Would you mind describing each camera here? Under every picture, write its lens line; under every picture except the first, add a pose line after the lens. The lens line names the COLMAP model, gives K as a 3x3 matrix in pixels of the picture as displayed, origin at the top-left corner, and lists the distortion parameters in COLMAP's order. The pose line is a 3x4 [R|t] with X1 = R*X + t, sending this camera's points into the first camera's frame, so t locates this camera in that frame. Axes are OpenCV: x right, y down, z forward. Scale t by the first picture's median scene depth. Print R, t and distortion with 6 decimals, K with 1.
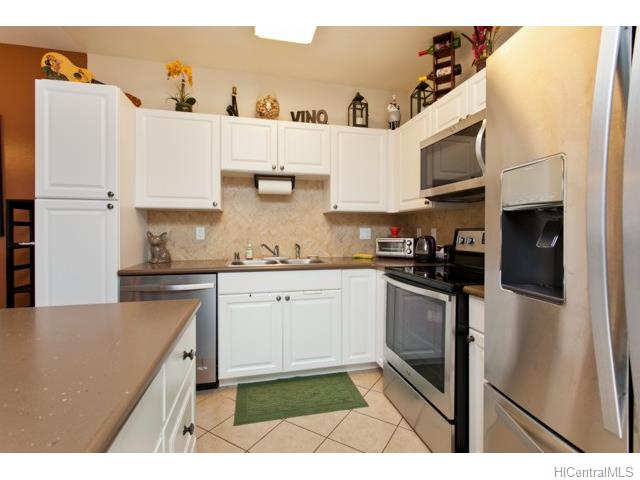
lens RADIAL K [[304.9, 0, 325.1], [0, 304.9, 230.6], [0, 0, 1]] dist [0.002471, -0.000016]
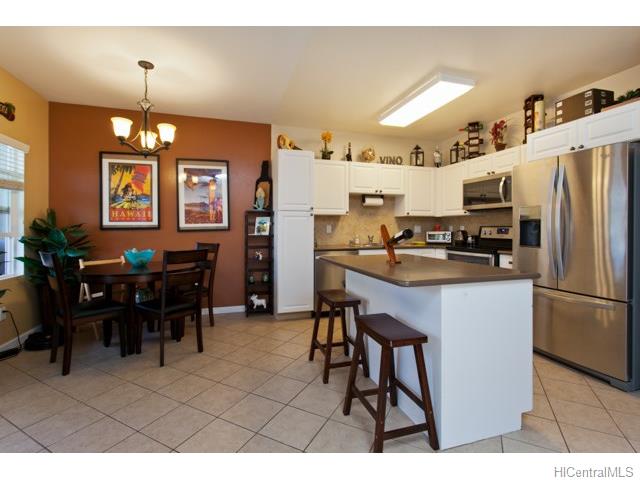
lens RADIAL K [[304.9, 0, 315.5], [0, 304.9, 227.4], [0, 0, 1]] dist [0.002471, -0.000016]
pose [[0.998151, 0.000025, 0.060789, -0.595604], [-0.000019, 1.000000, -0.000101, 0.000744], [-0.060789, 0.000100, 0.998151, -0.690455]]
